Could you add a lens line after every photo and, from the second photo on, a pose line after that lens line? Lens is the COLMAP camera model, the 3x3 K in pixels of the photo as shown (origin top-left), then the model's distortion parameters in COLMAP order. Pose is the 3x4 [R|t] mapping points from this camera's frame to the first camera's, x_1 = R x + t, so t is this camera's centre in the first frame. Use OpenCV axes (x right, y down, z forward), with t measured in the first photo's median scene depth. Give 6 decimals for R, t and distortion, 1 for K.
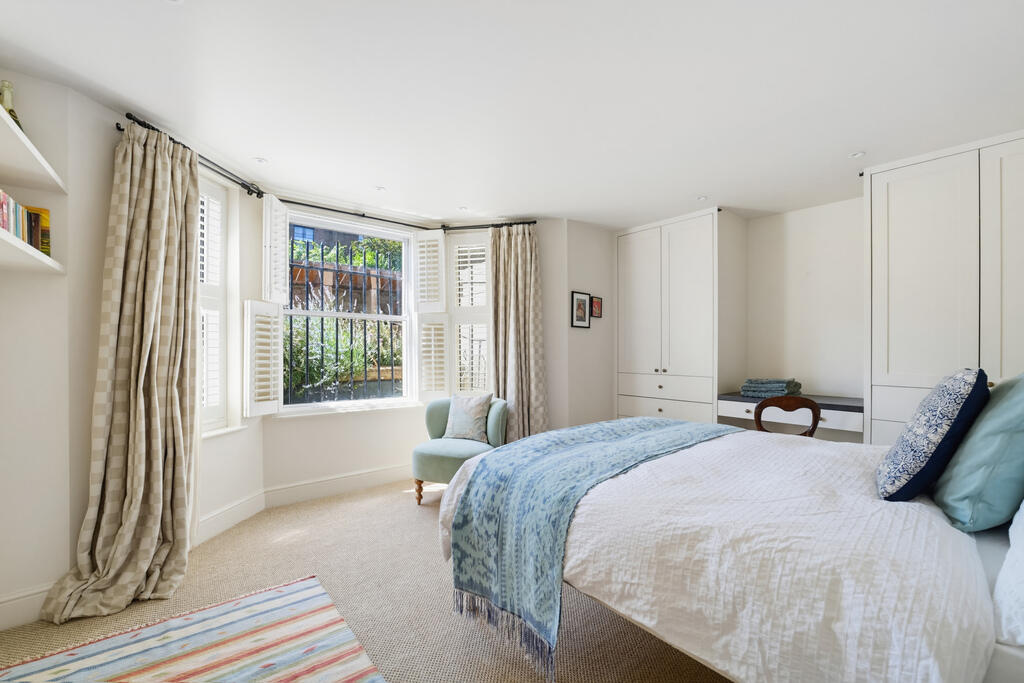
lens RADIAL K [[417.2, 0, 513.3], [0, 417.2, 350.2], [0, 0, 1]] dist [-0.016549, 0.000033]
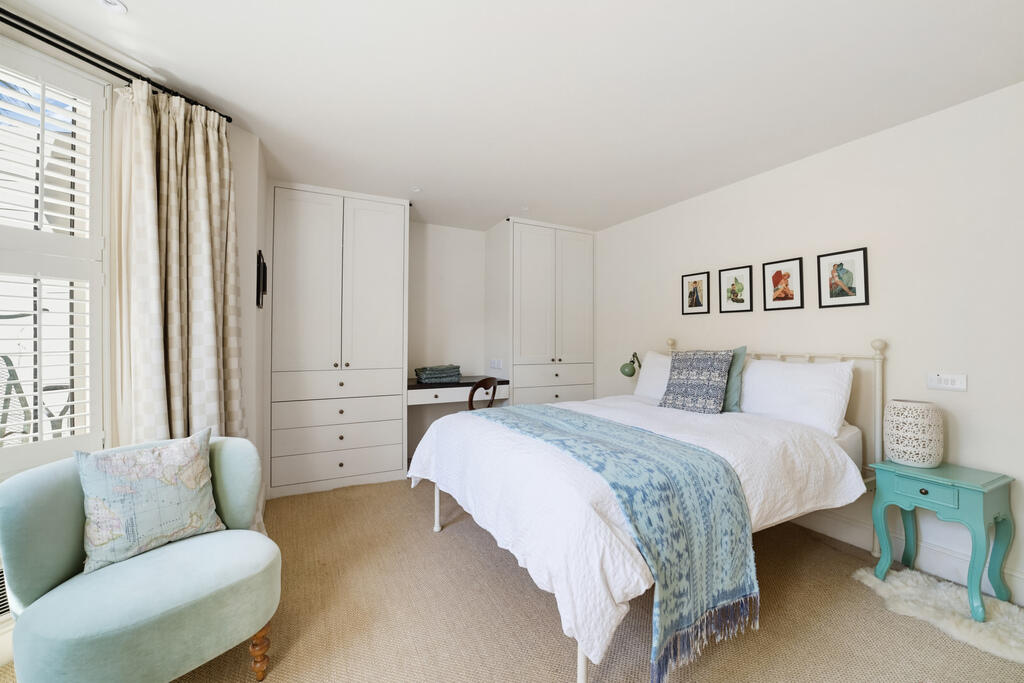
lens RADIAL K [[417.2, 0, 512.5], [0, 417.2, 333.9], [0, 0, 1]] dist [-0.016549, 0.000033]
pose [[0.201001, 0.015463, 0.979469, -0.568915], [0.000253, 0.999875, -0.015837, -0.001881], [-0.979591, 0.003431, 0.200972, 0.675923]]
